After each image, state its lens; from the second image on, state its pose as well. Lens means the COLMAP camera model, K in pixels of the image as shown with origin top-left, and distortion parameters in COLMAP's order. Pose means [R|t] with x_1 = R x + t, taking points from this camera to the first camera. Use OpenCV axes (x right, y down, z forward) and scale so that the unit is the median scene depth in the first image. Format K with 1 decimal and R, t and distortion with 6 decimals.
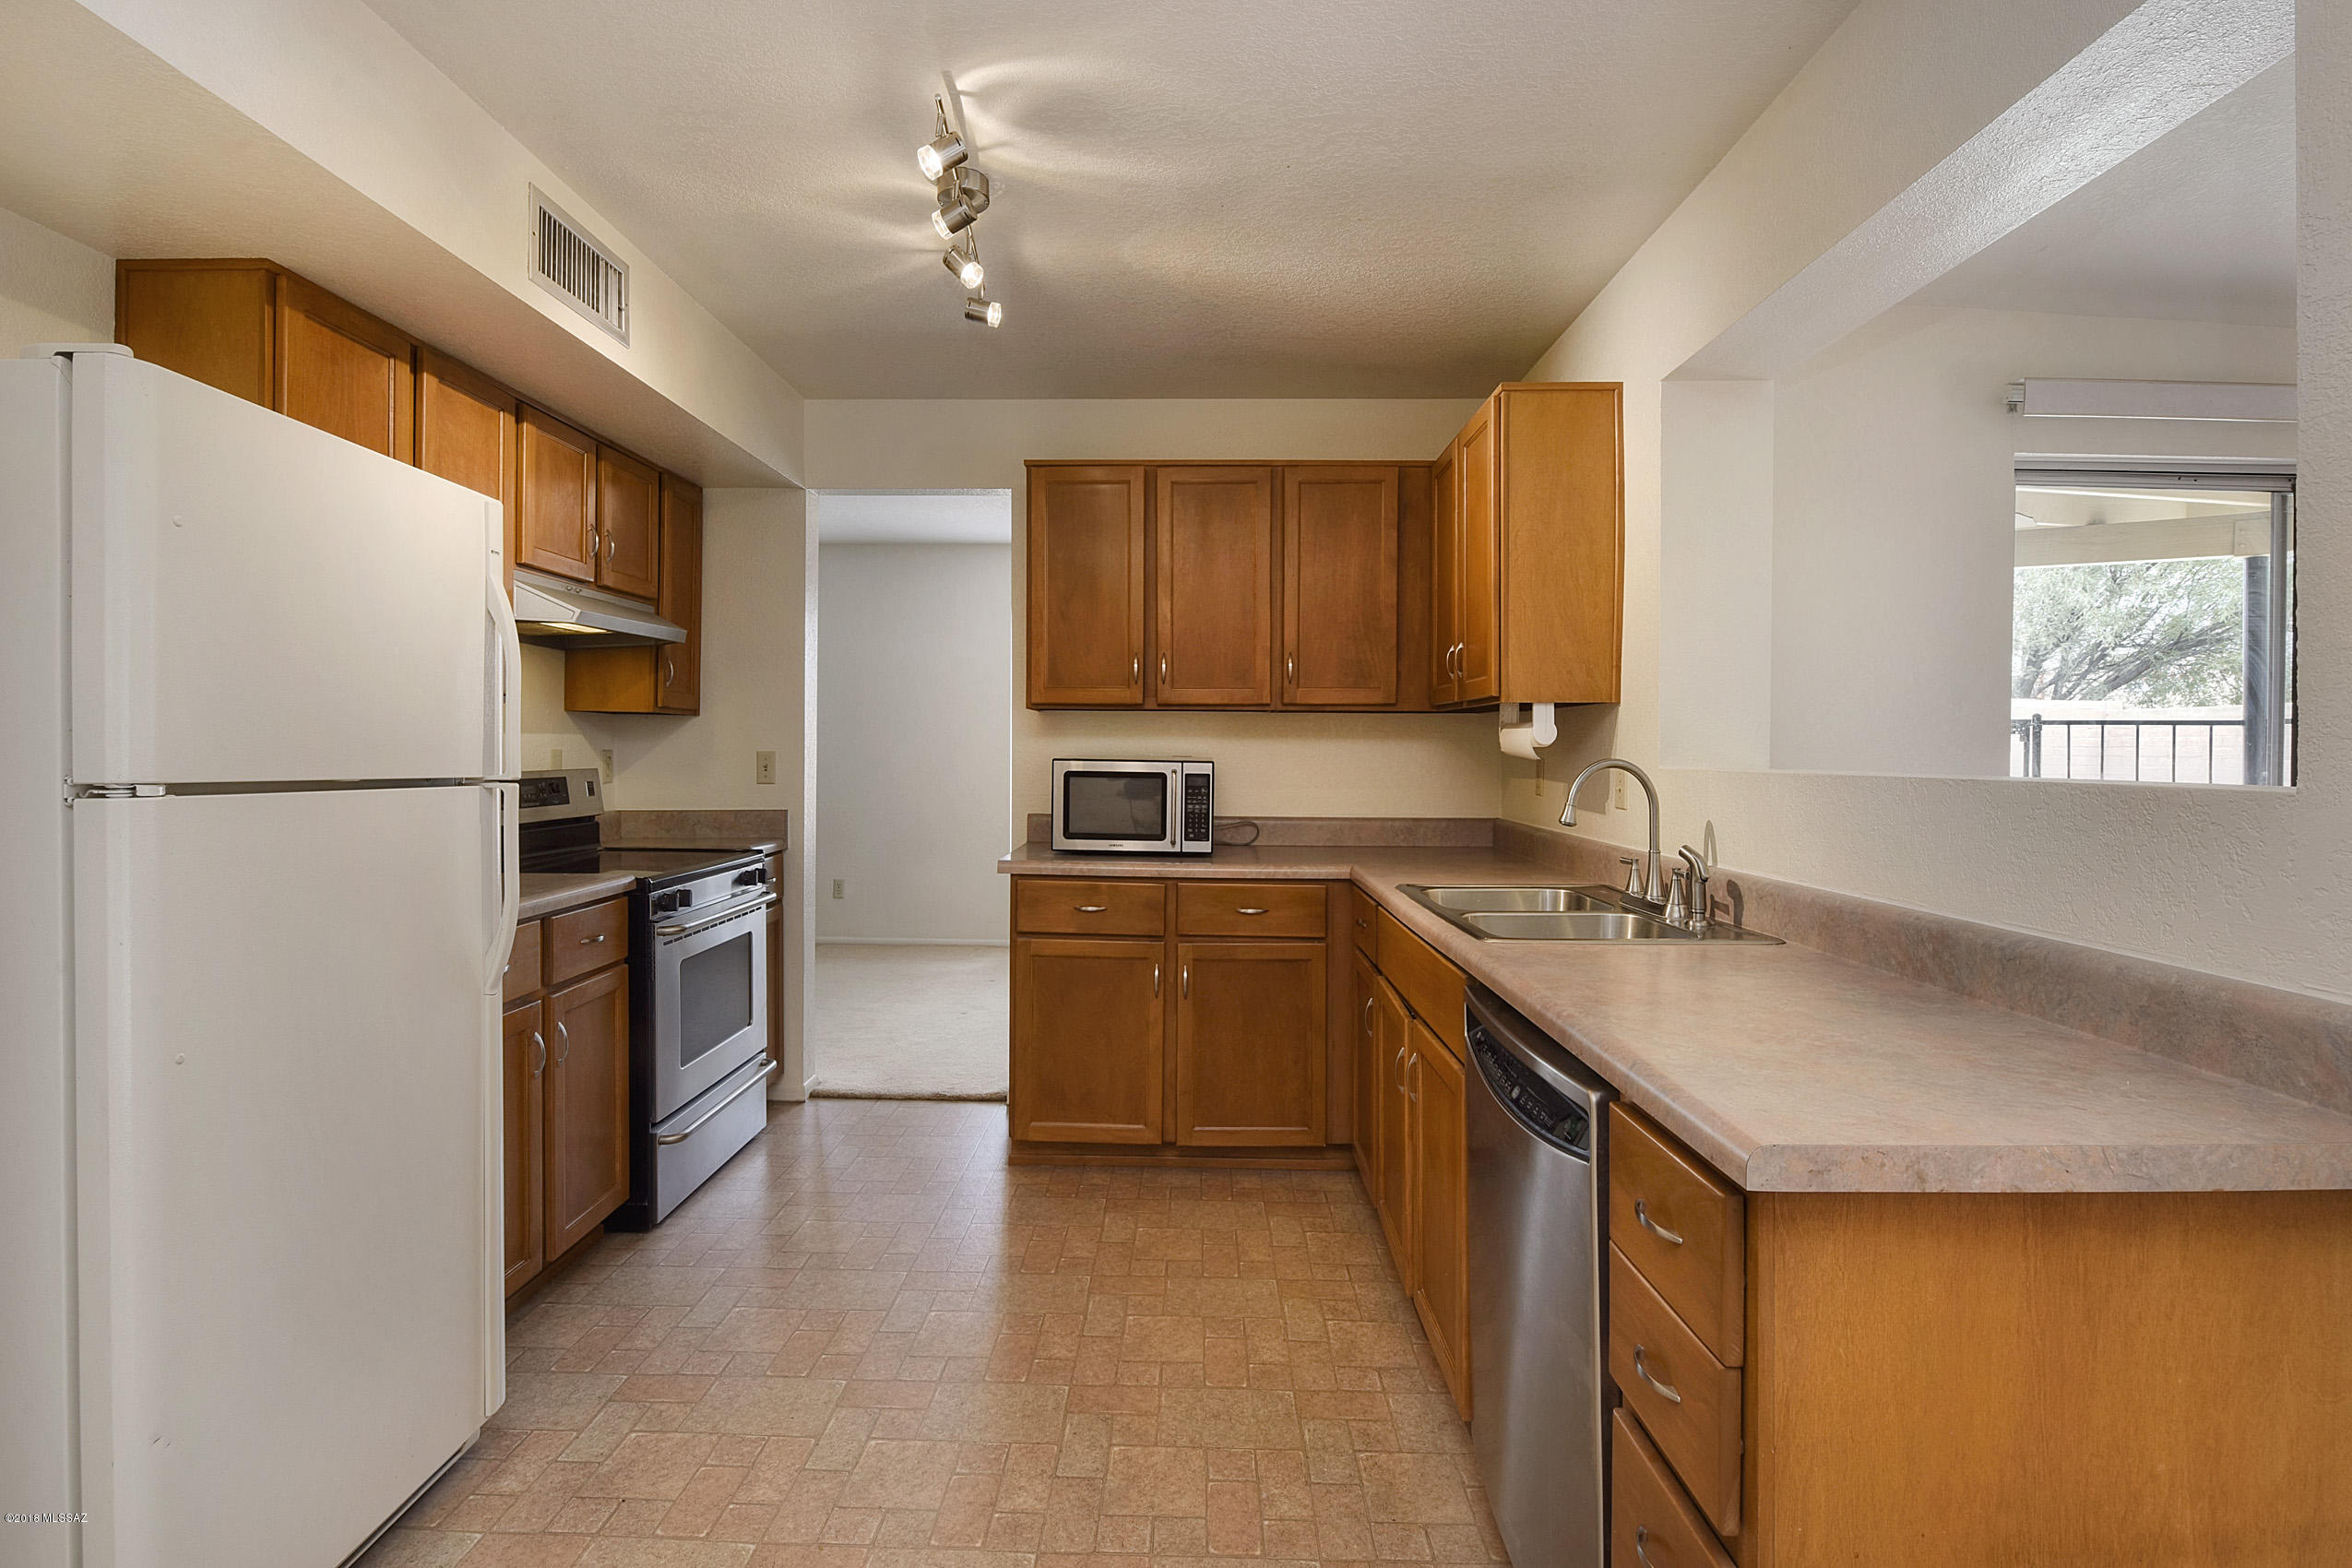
lens RADIAL K [[1073.5, 0, 1185.0], [0, 1073.5, 753.3], [0, 0, 1]] dist [-0.001119, -0.010976]
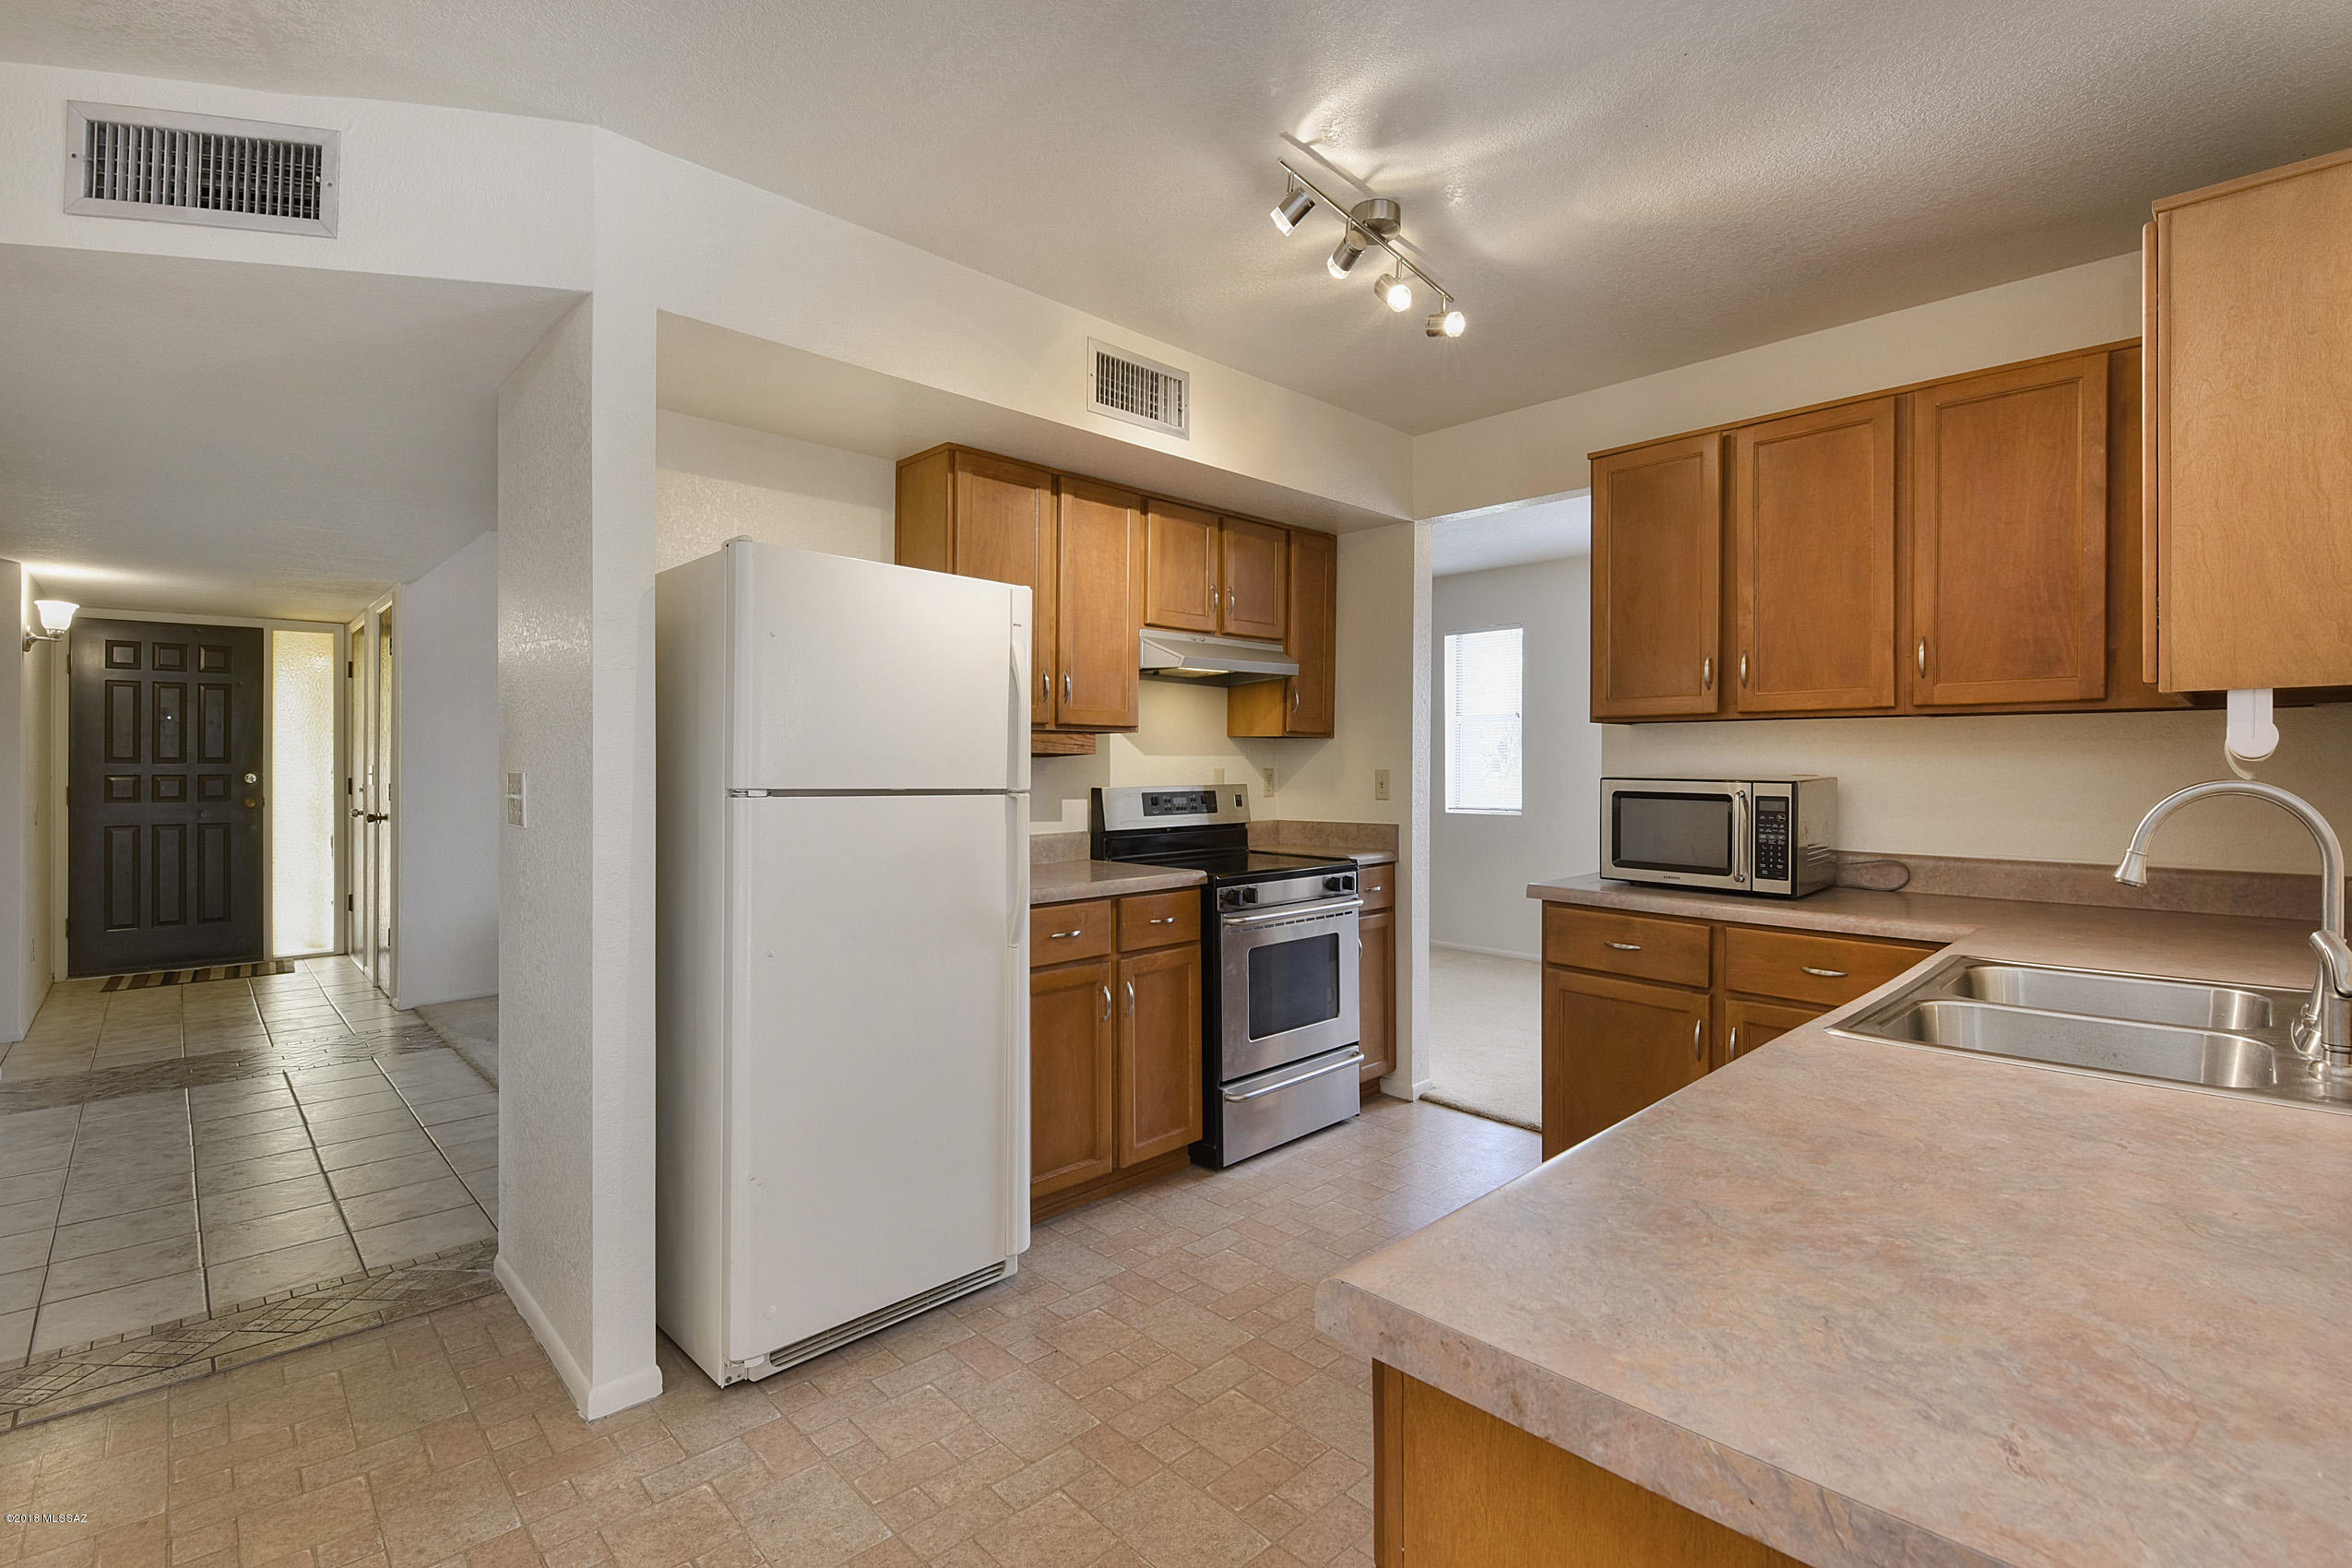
lens RADIAL K [[1086.5, 0, 1181.7], [0, 1086.5, 765.9], [0, 0, 1]] dist [-0.001407, -0.011164]
pose [[0.696764, -0.004222, -0.717288, 0.303405], [0.000371, 0.999985, -0.005526, 0.000271], [0.717301, 0.003584, 0.696754, 0.110387]]
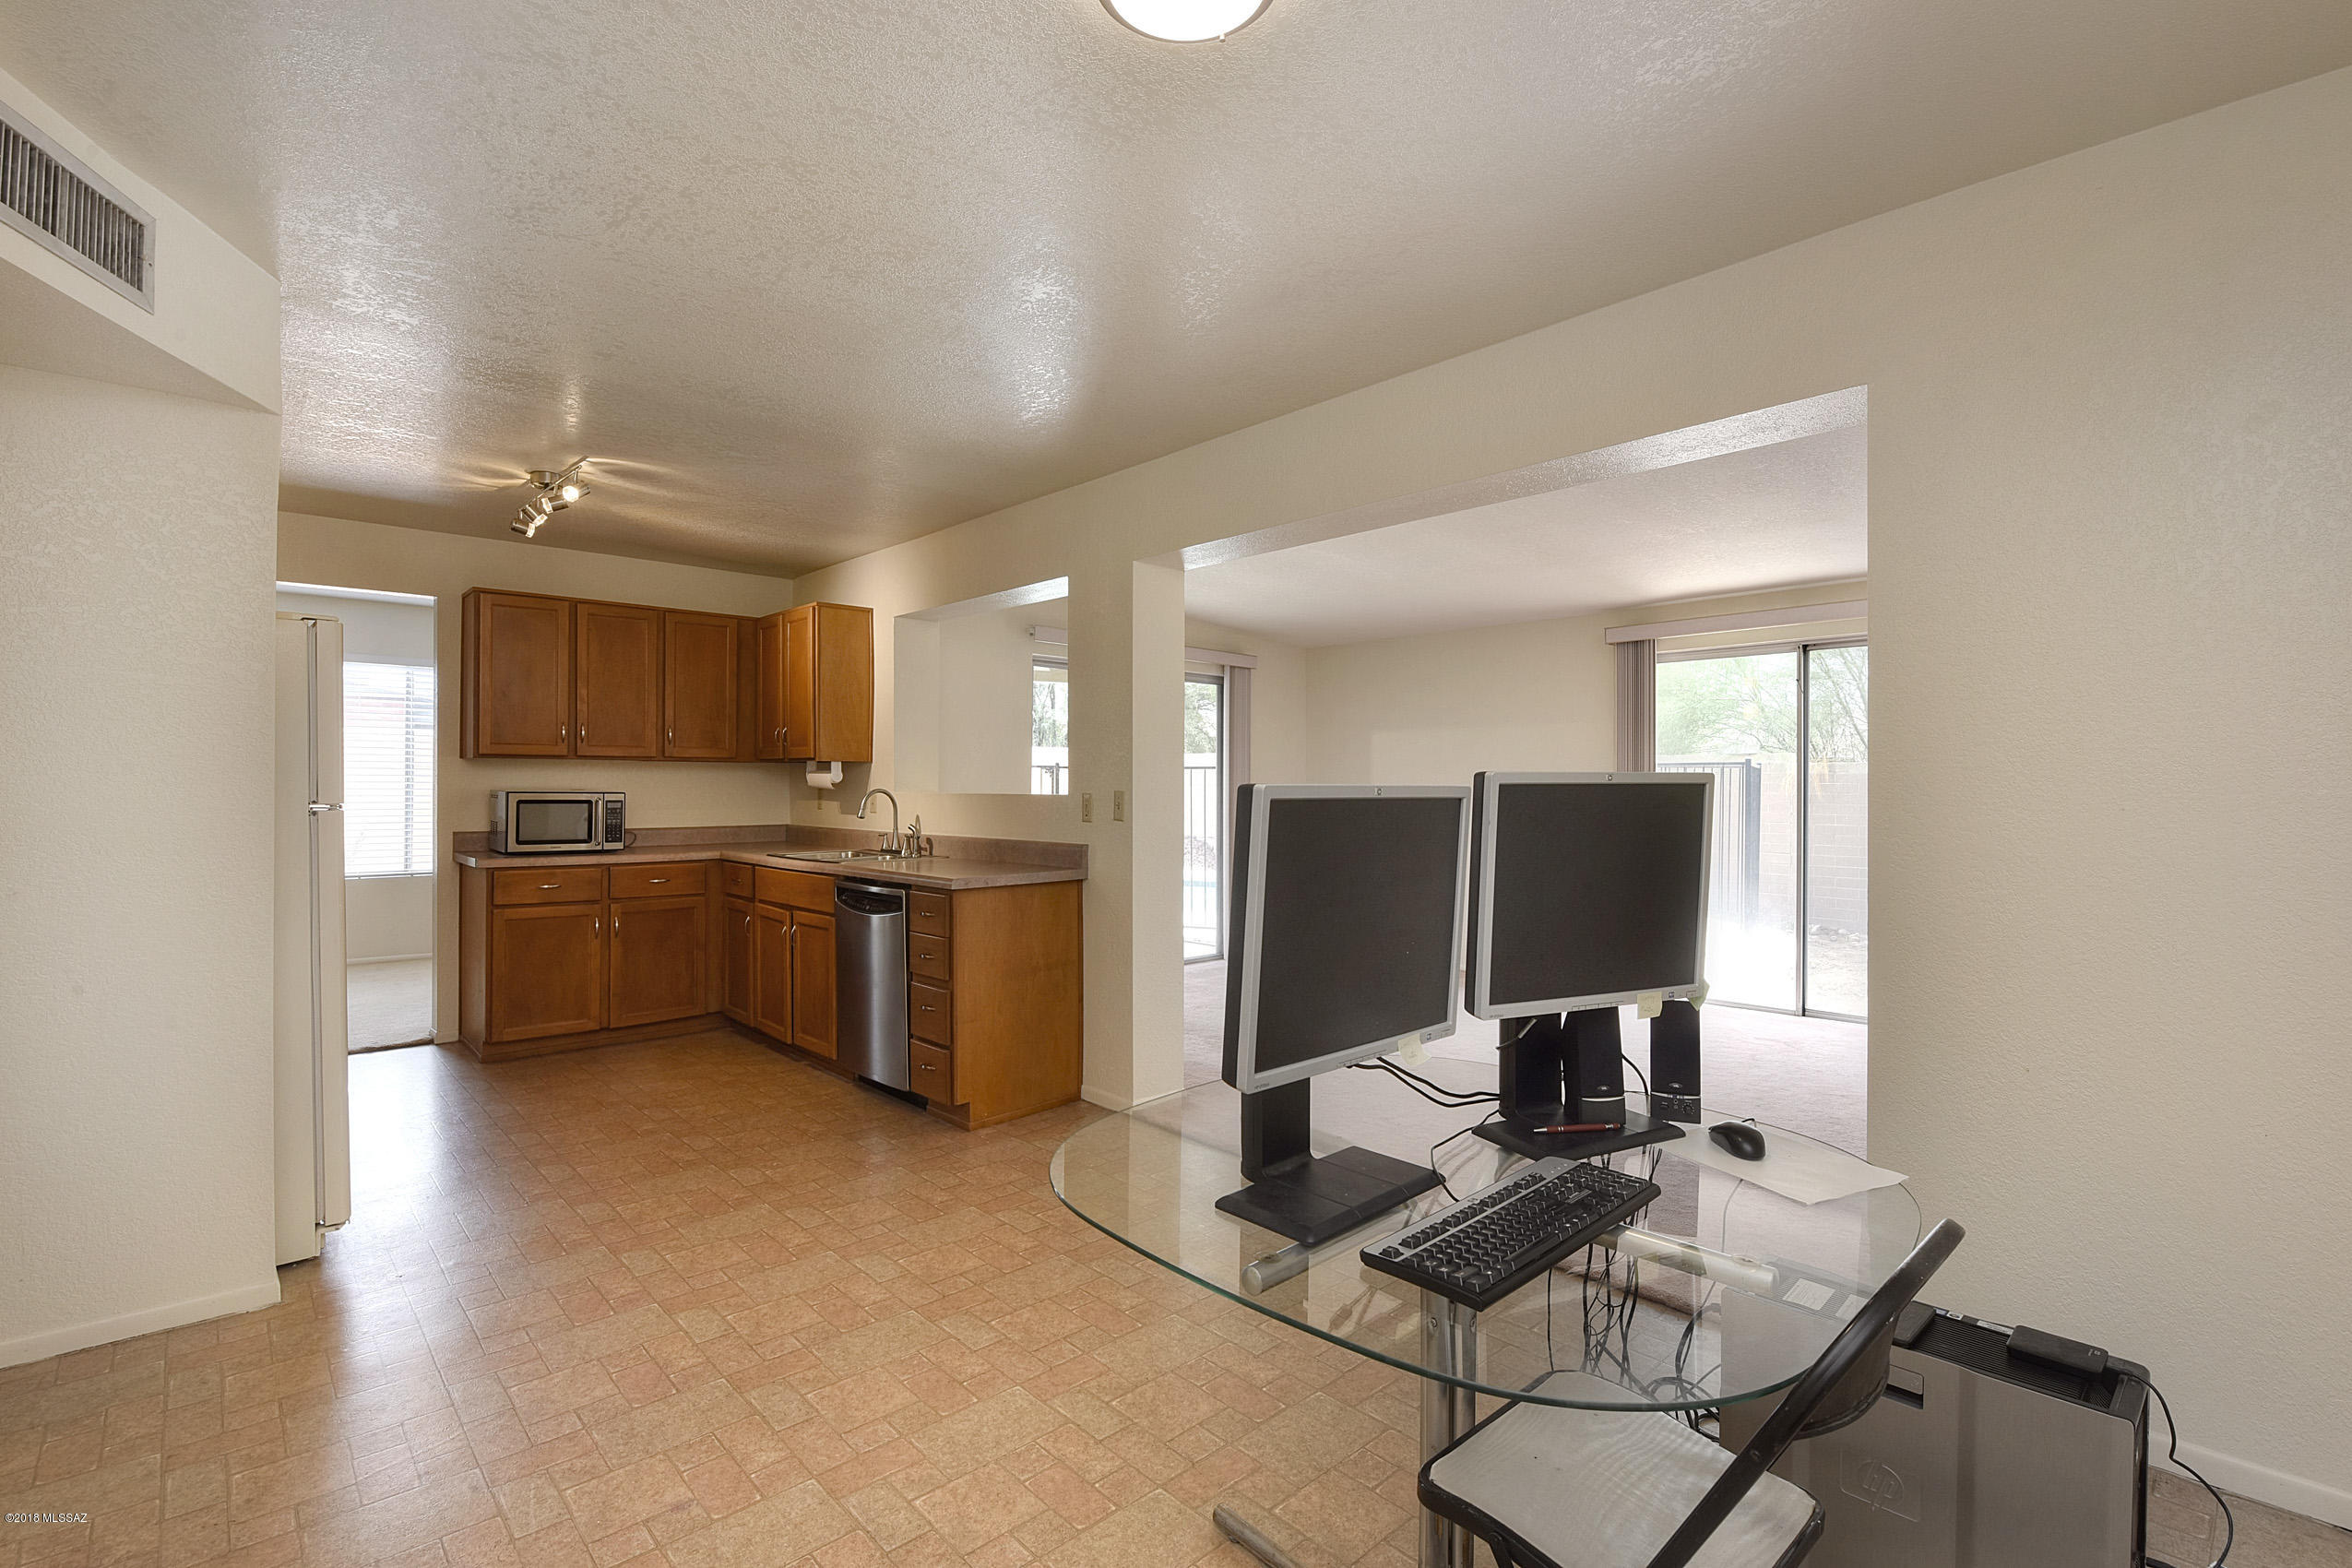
lens RADIAL K [[1069.3, 0, 1227.8], [0, 1069.3, 790.3], [0, 0, 1]] dist [0.002941, -0.010415]
pose [[0.700041, -0.009187, 0.714043, -0.508162], [0.006792, 0.999958, 0.006206, 0.000327], [-0.714070, 0.000505, 0.700074, -0.807534]]
